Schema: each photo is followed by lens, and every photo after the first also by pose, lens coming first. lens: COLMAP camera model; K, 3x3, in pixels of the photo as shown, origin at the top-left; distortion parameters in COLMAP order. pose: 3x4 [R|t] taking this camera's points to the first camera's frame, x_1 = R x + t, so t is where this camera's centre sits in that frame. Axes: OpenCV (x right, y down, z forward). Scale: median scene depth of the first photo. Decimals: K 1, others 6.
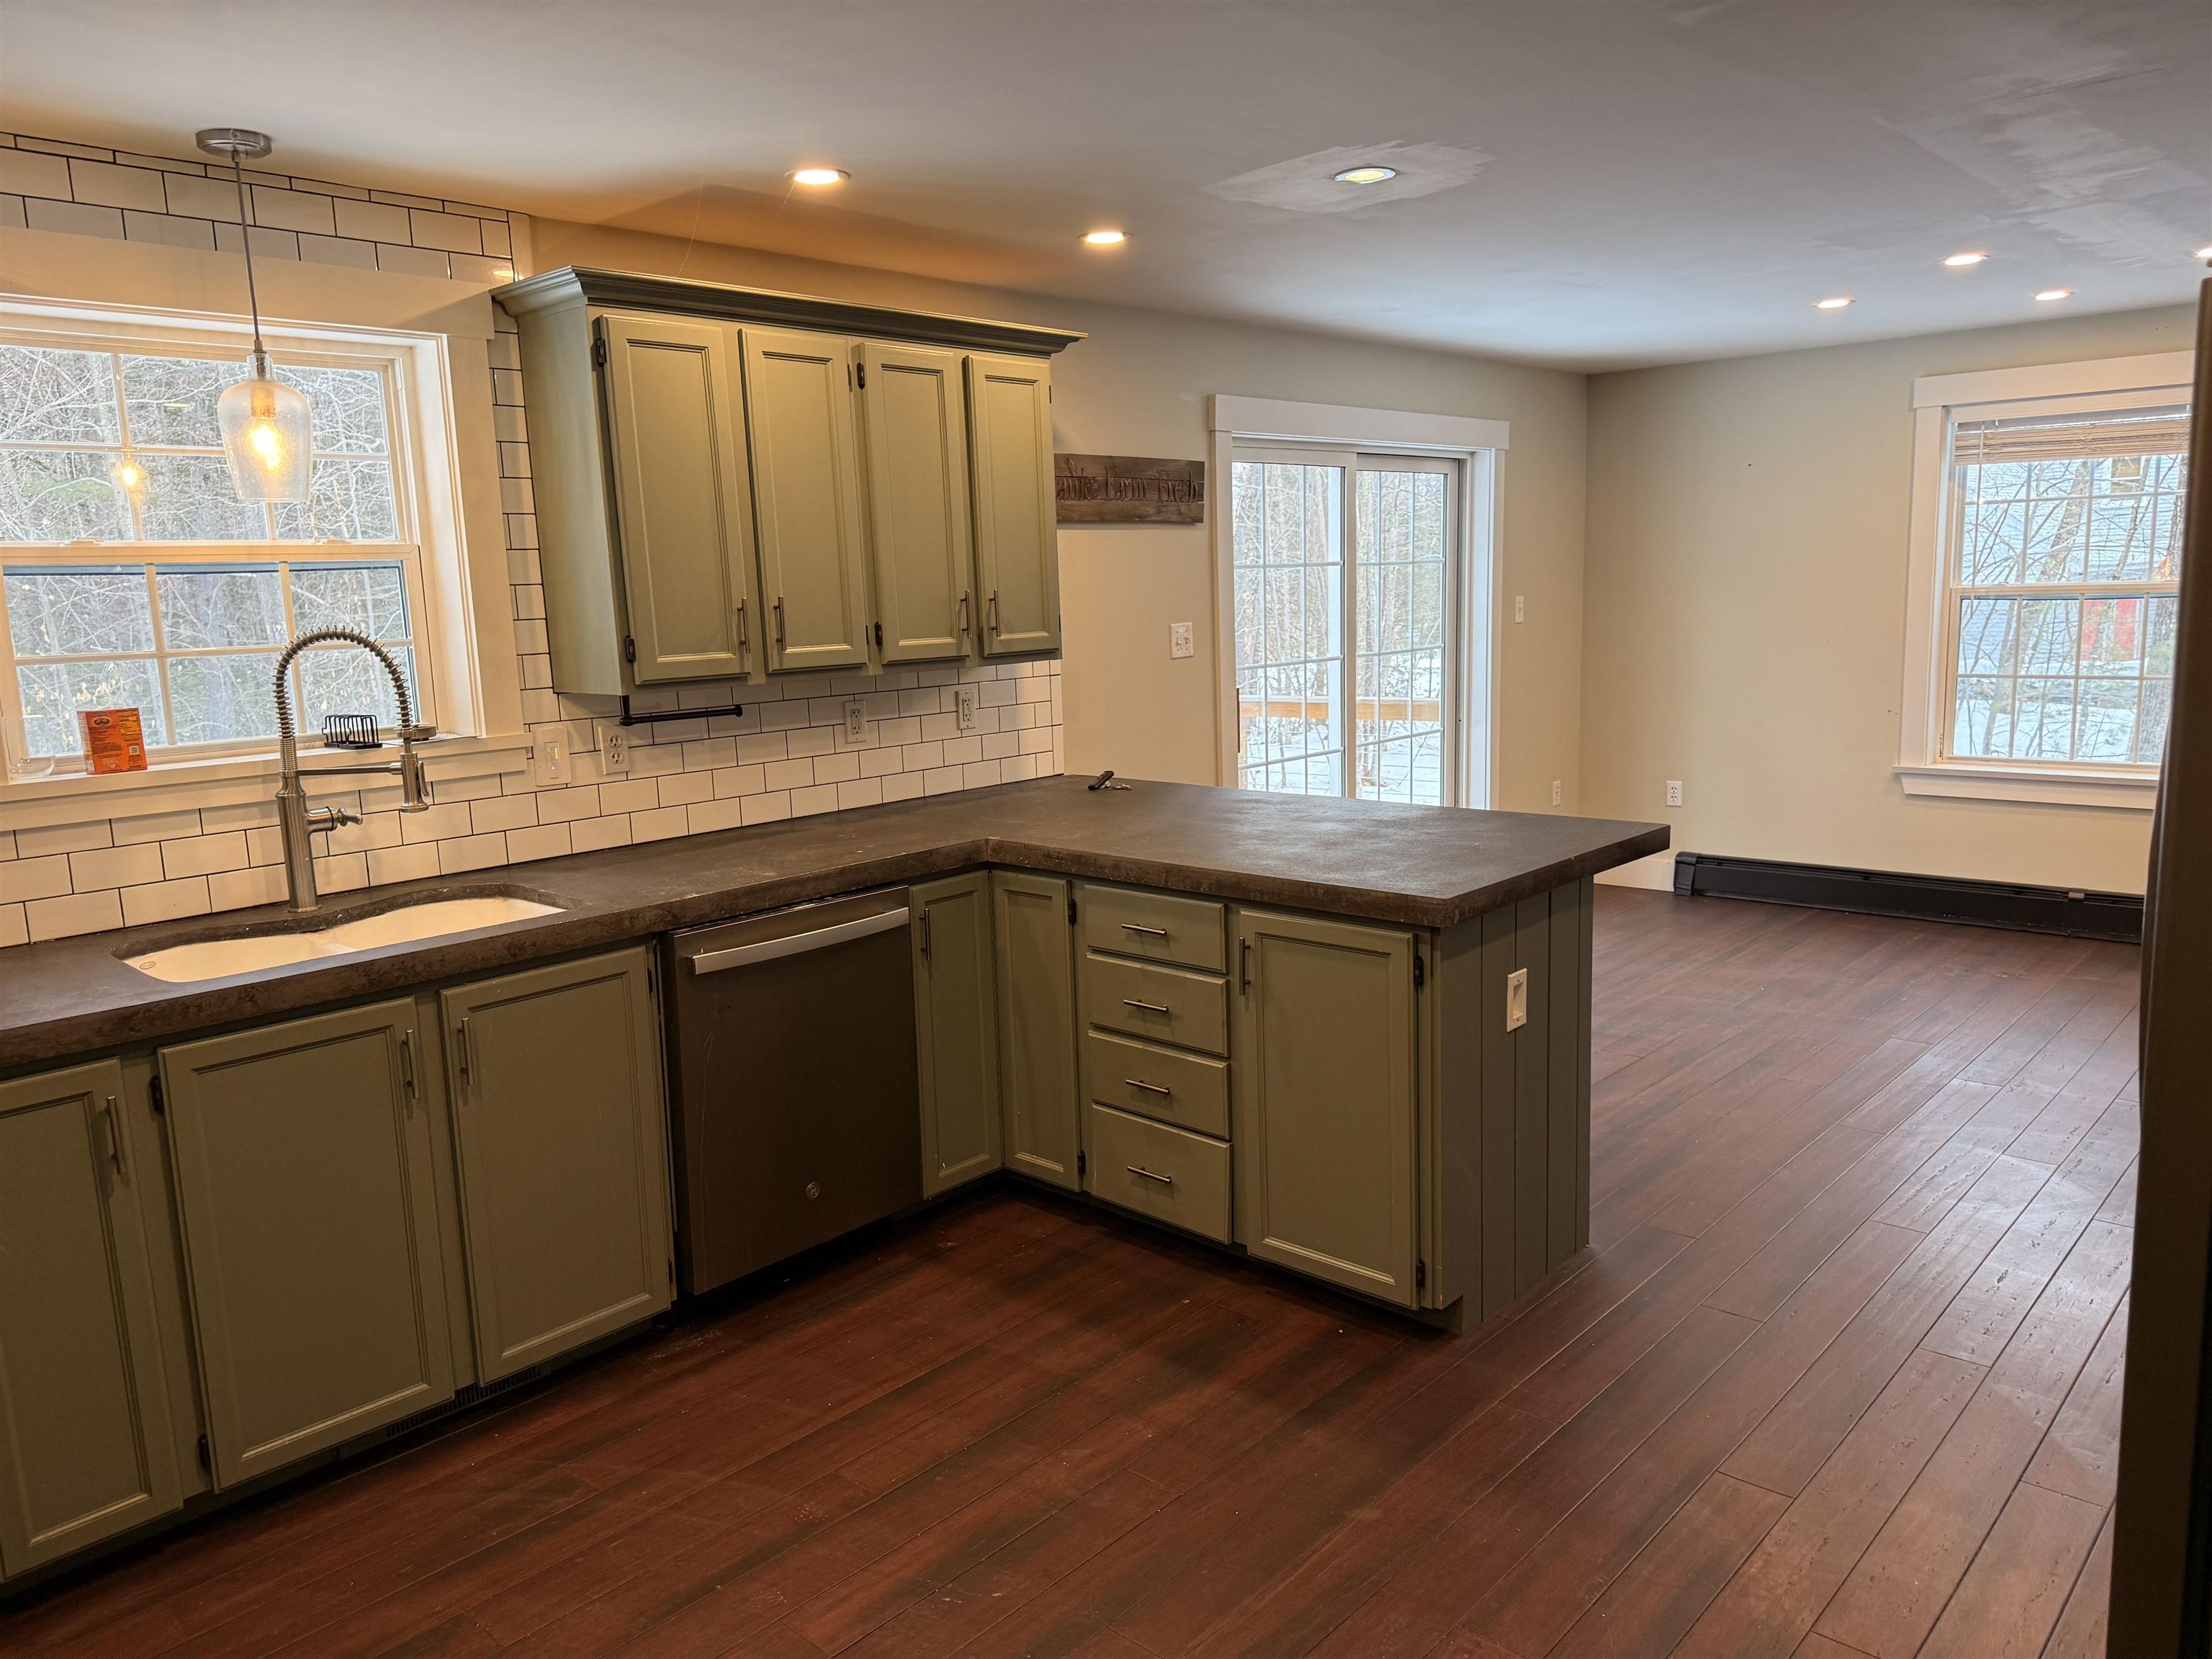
lens RADIAL K [[1541.1, 0, 1106.0], [0, 1541.1, 829.5], [0, 0, 1]] dist [0.103513, -0.151443]
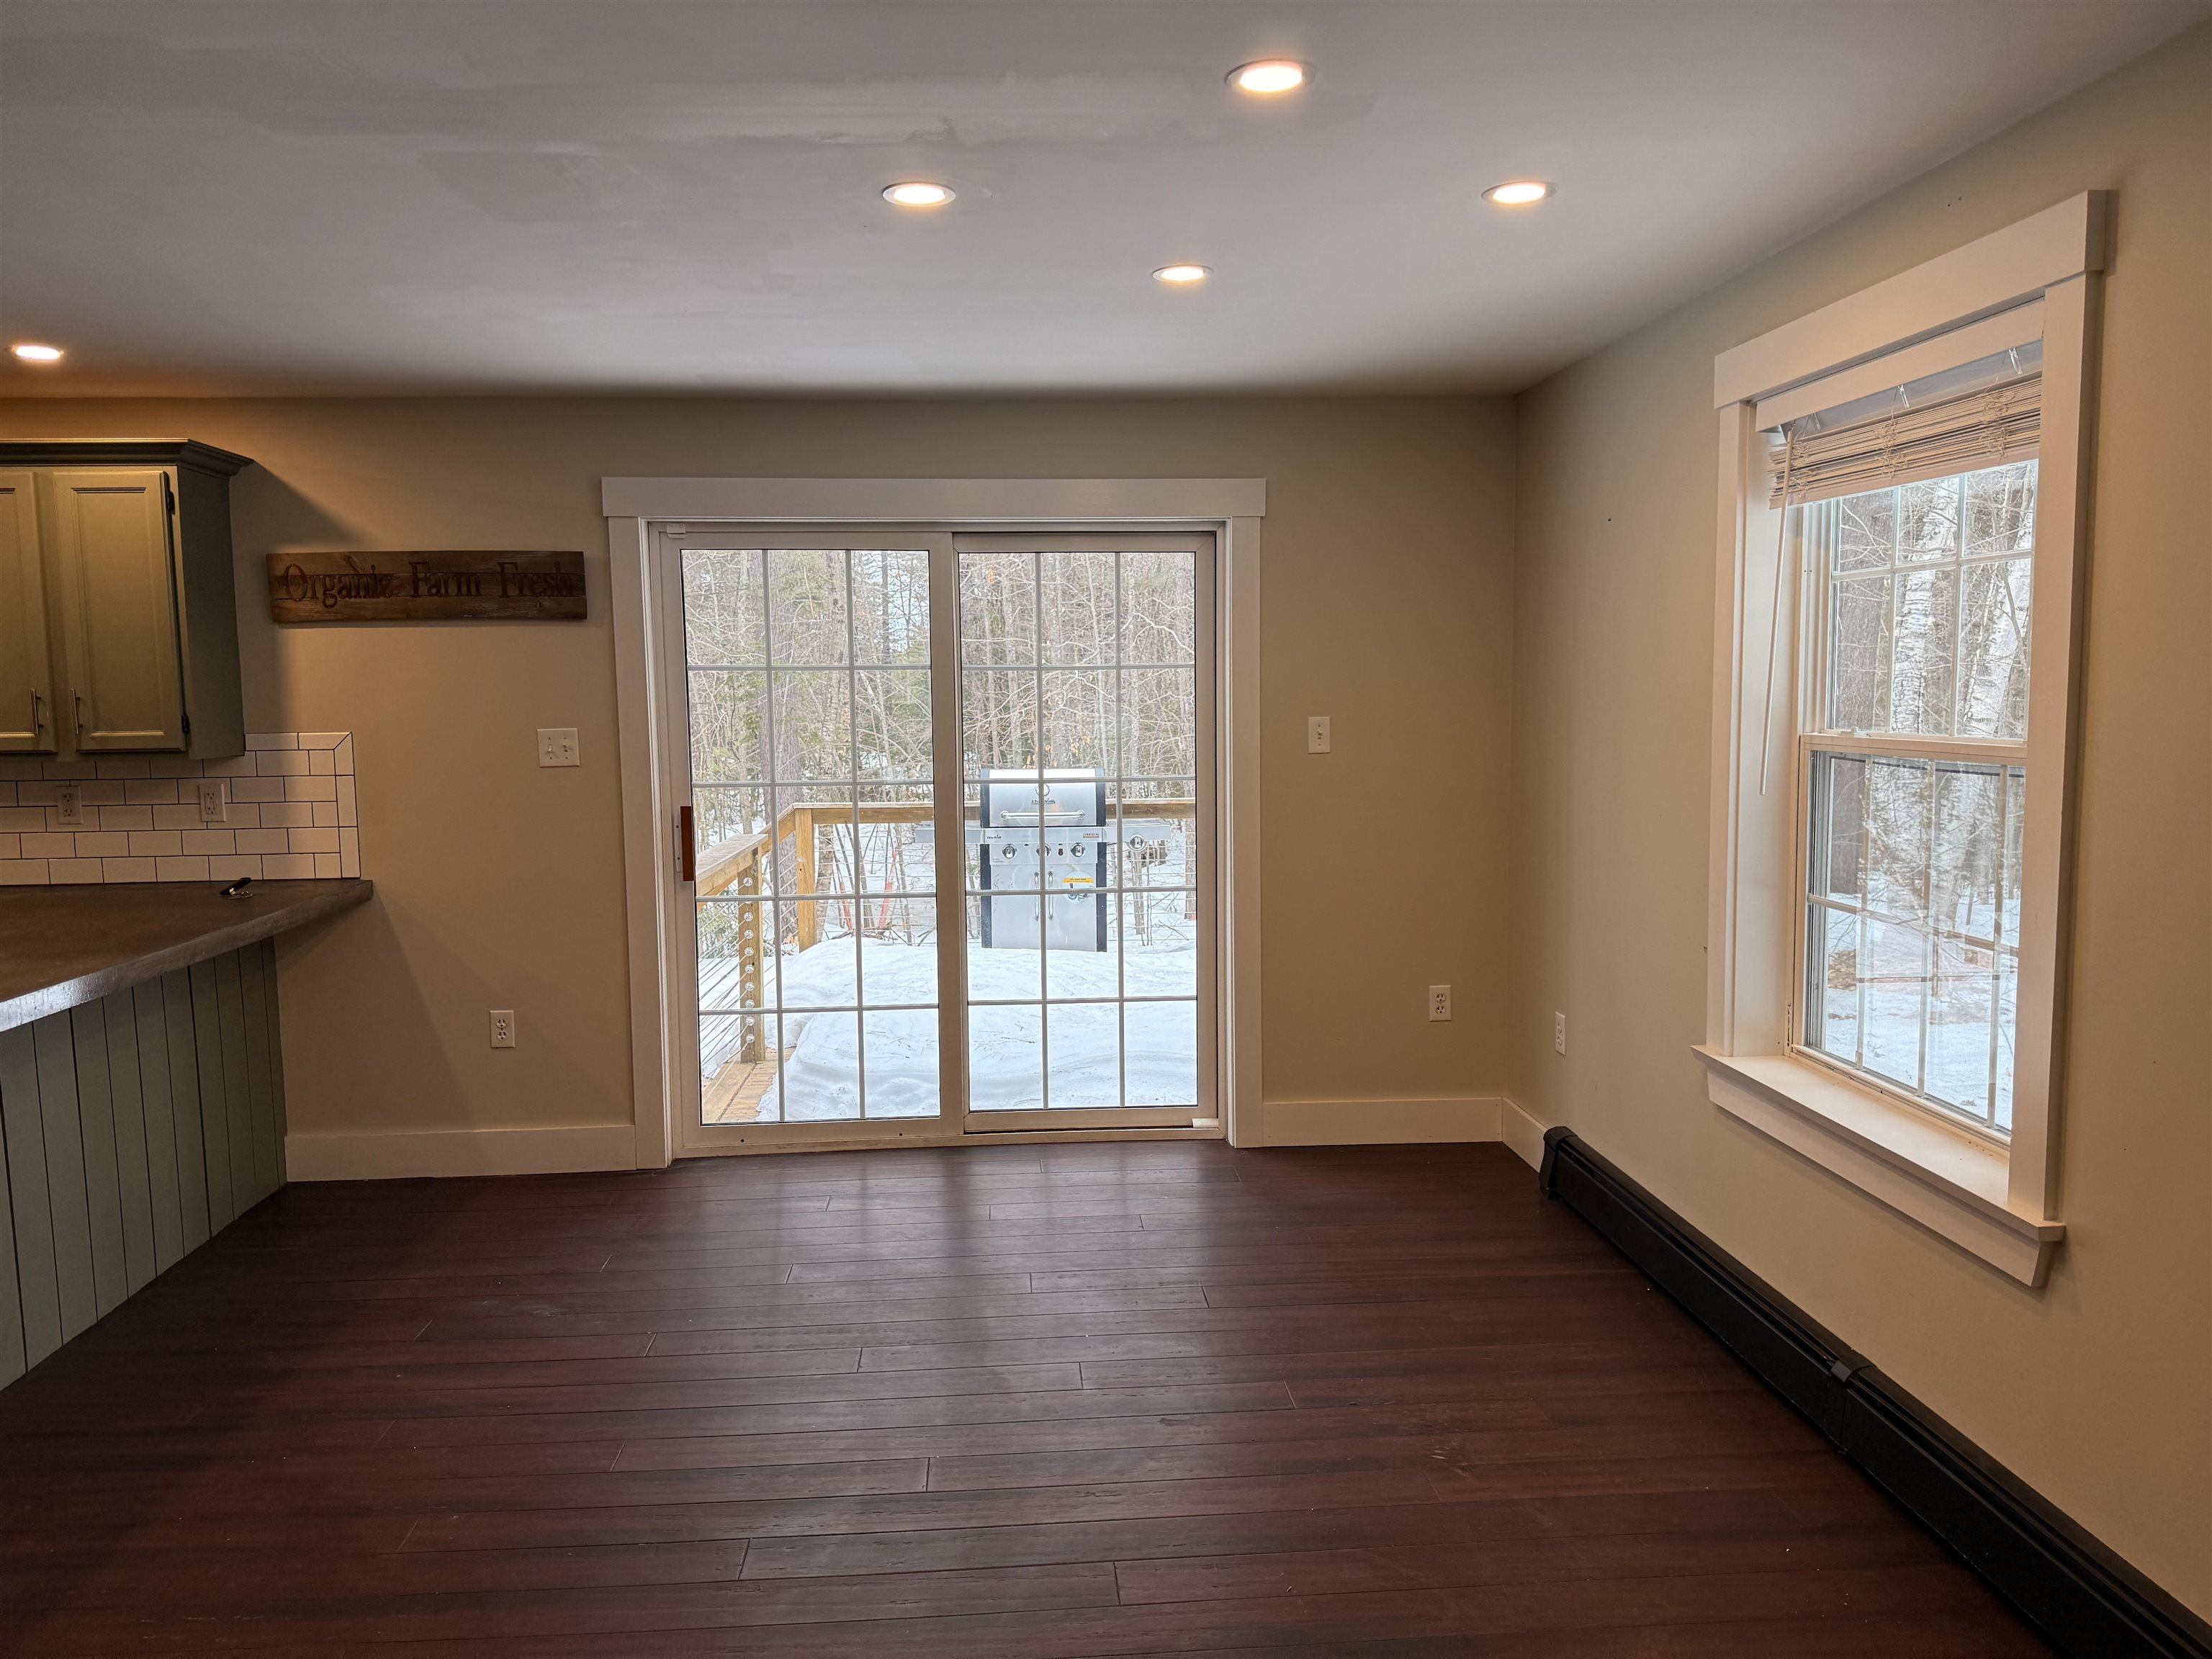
lens RADIAL K [[1541.1, 0, 1106.0], [0, 1541.1, 829.5], [0, 0, 1]] dist [0.103513, -0.151443]
pose [[0.722242, 0.087470, -0.686087, 1.397533], [-0.122348, 0.992485, -0.002263, -0.173236], [0.680733, 0.085576, 0.727516, 0.862348]]
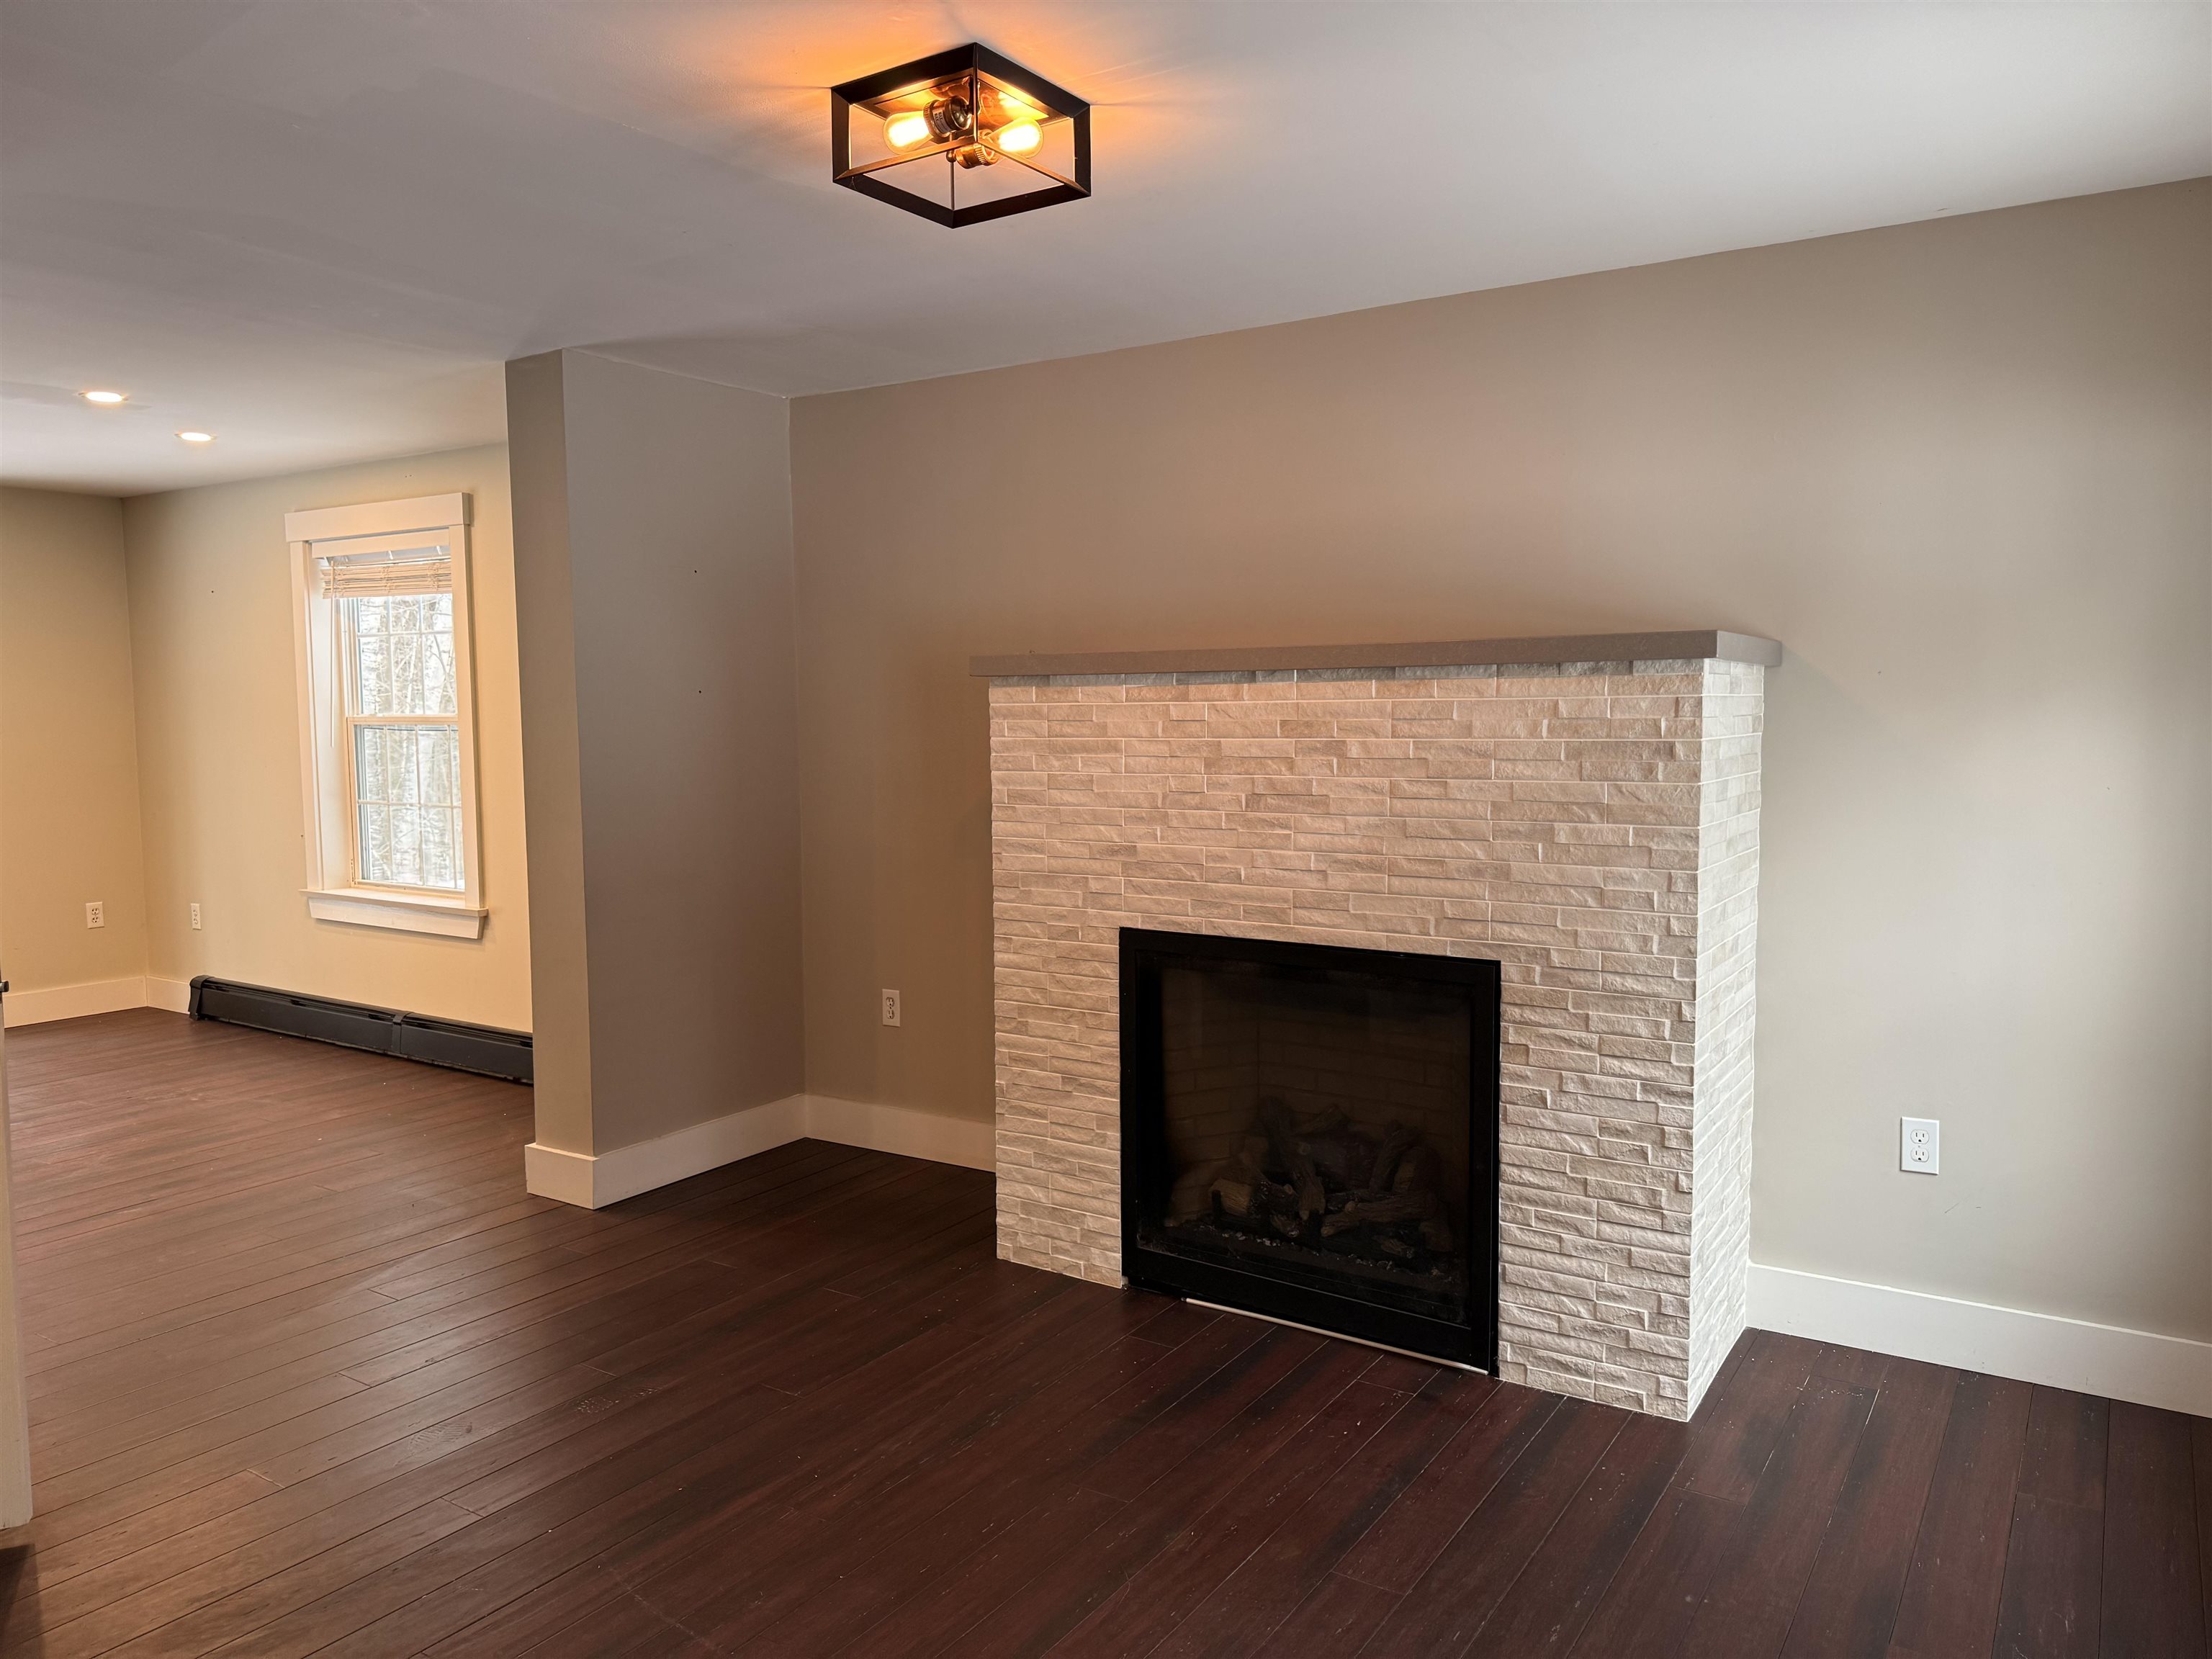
lens RADIAL K [[1563.2, 0, 1106.0], [0, 1563.2, 829.5], [0, 0, 1]] dist [-0.001124, -0.001012]
pose [[0.986989, 0.009072, 0.160532, 1.645736], [0.004355, 0.996532, -0.083093, 0.016897], [-0.160730, 0.082711, 0.983527, -0.161891]]
